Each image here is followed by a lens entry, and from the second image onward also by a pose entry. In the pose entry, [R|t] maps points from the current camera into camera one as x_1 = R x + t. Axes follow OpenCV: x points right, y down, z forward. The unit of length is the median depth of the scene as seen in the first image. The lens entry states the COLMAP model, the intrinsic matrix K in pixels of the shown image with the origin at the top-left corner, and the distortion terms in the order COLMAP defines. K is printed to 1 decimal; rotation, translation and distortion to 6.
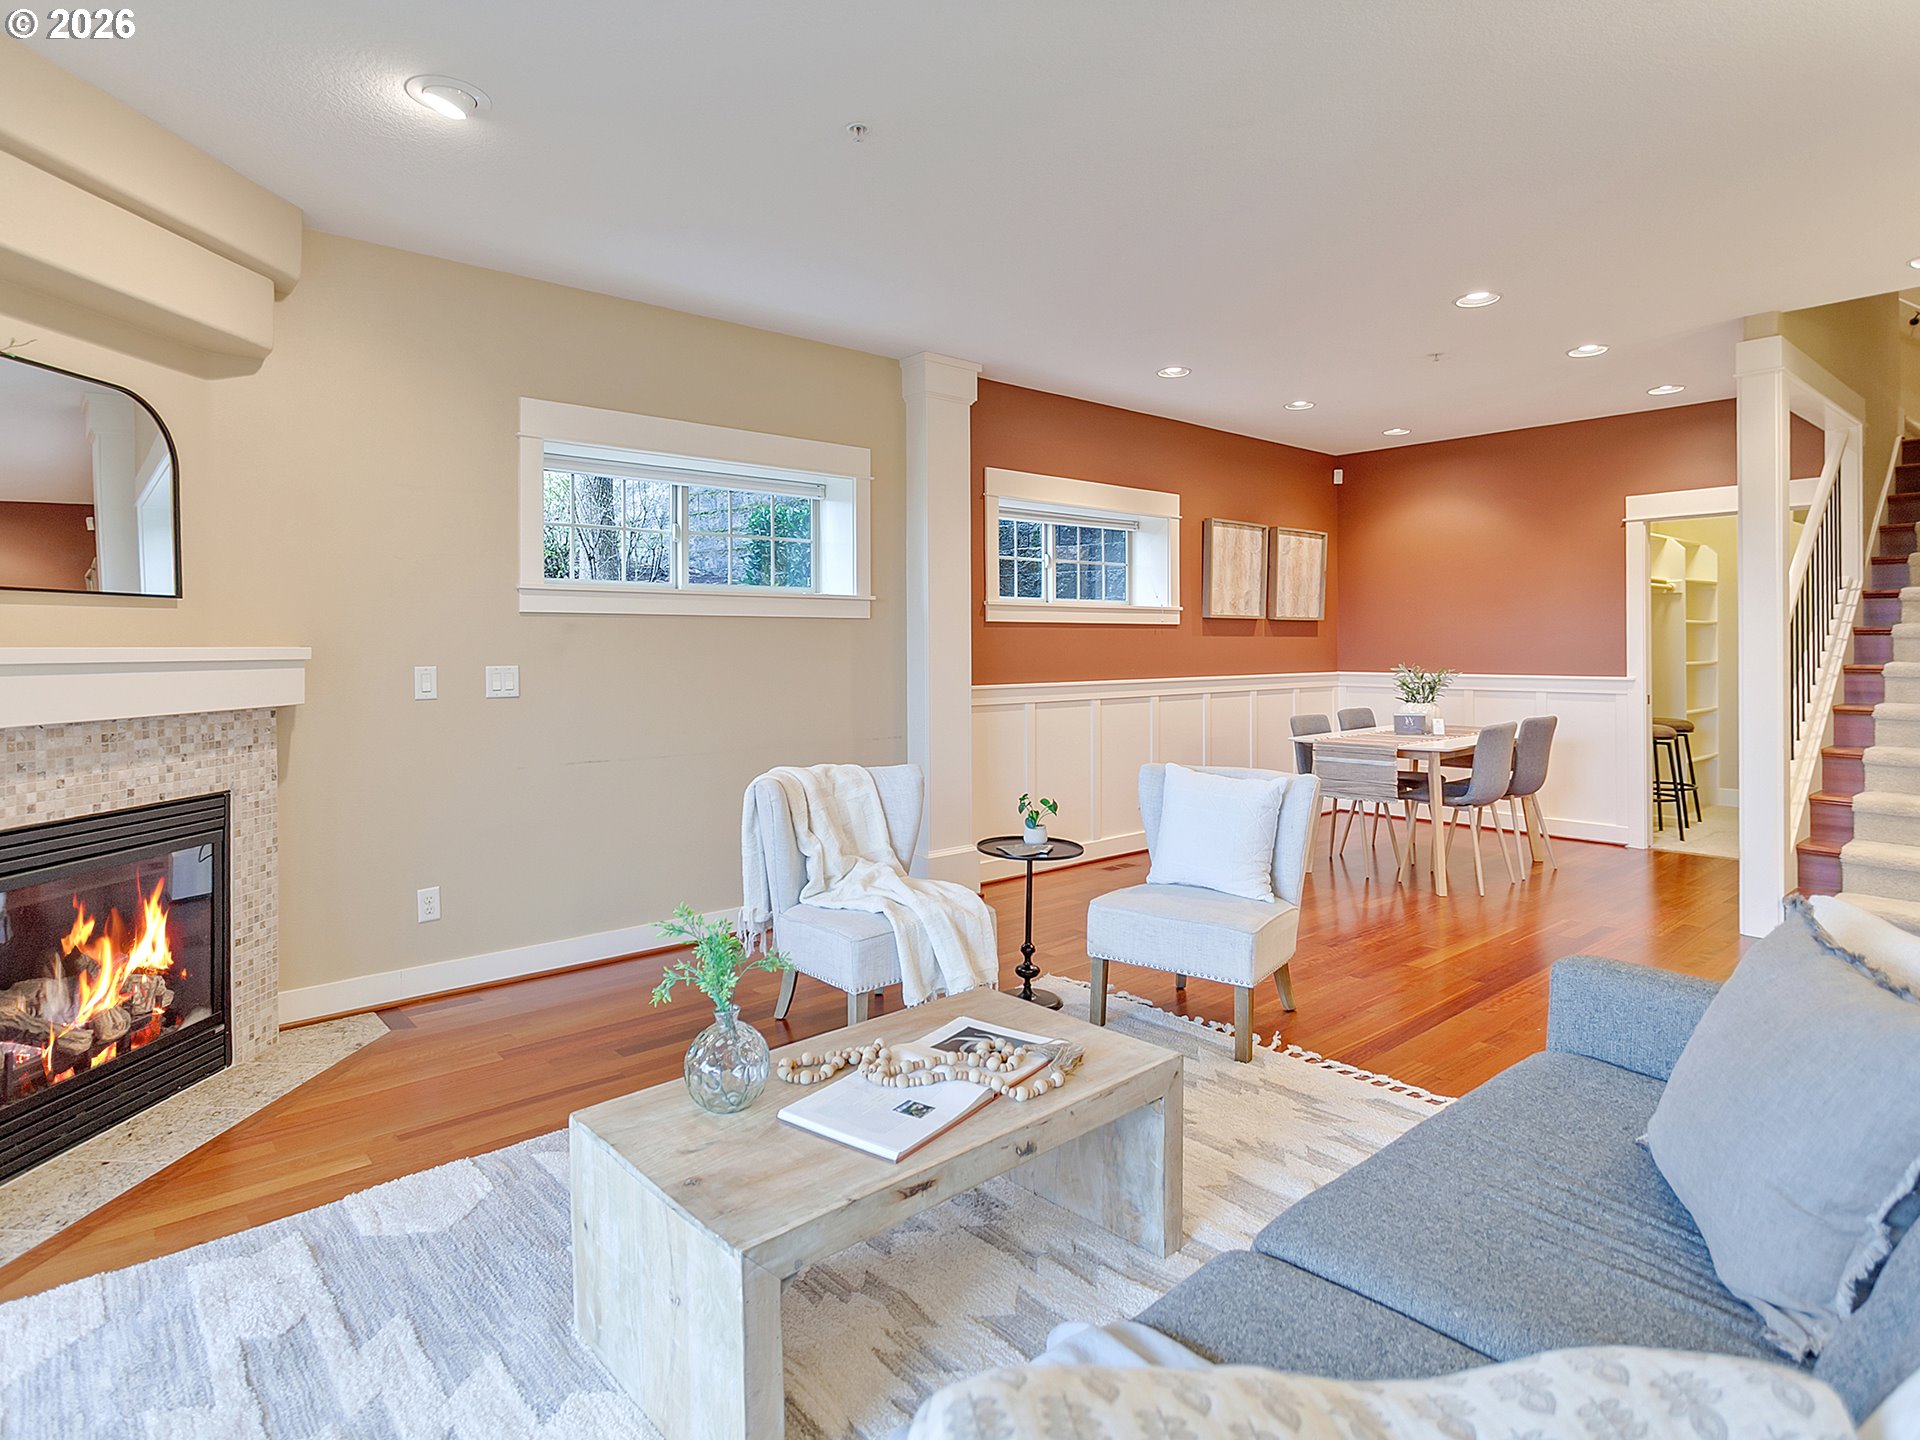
lens RADIAL K [[1057.9, 0, 959.6], [0, 1057.9, 629.1], [0, 0, 1]] dist [-0.002868, -0.000776]
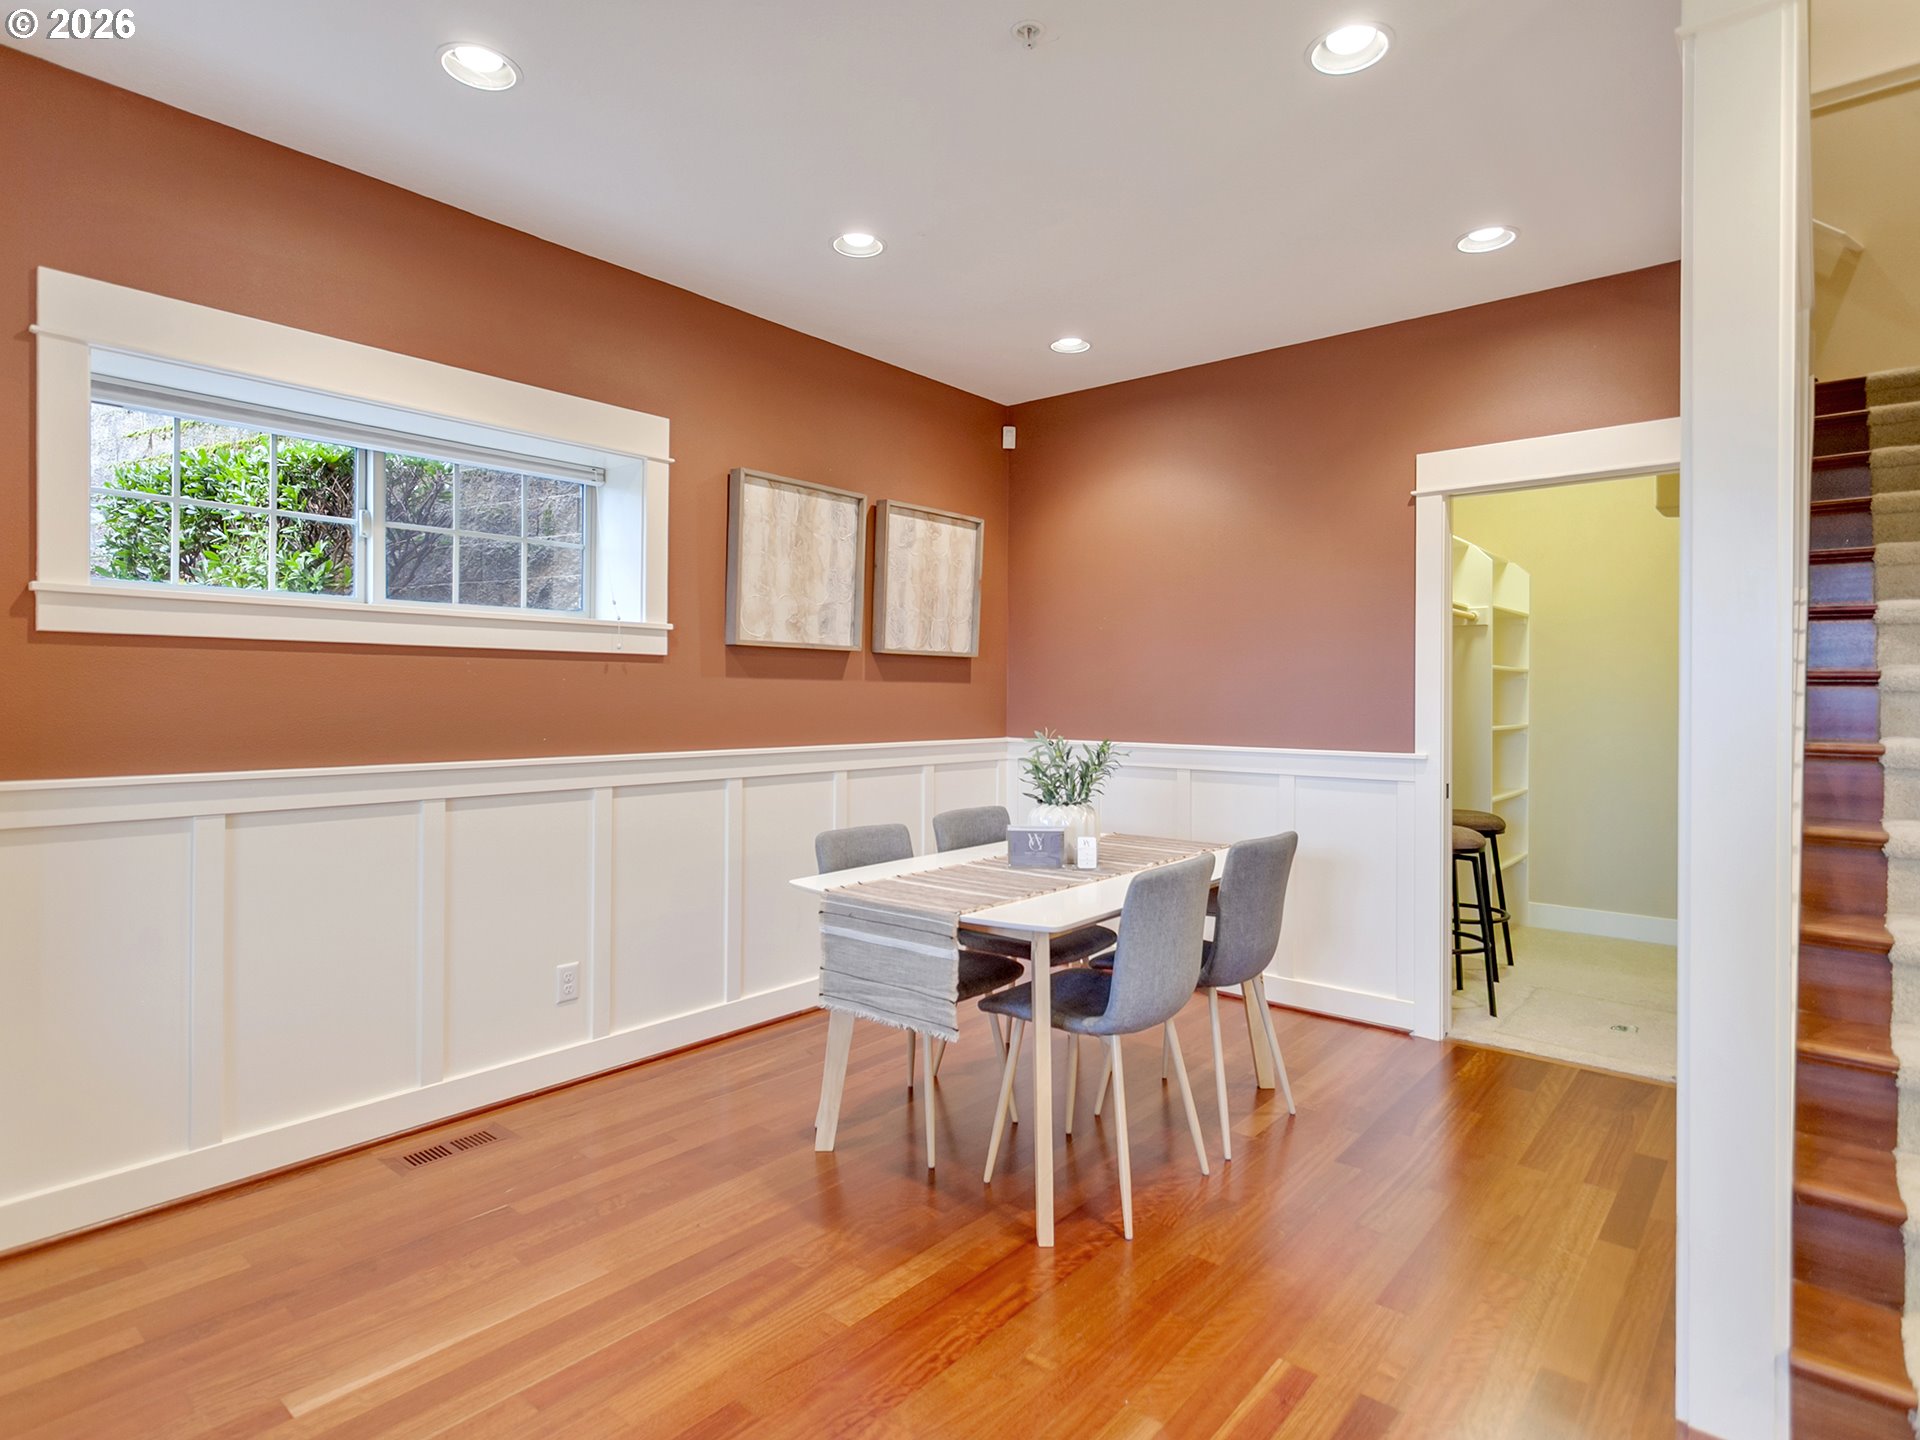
lens RADIAL K [[1055.0, 0, 957.7], [0, 1055.0, 666.6], [0, 0, 1]] dist [0.001784, 0.001092]
pose [[0.987319, 0.016330, 0.157909, 0.331146], [-0.015124, 0.999847, -0.008837, 0.005099], [-0.158029, 0.006337, 0.987414, 0.530436]]
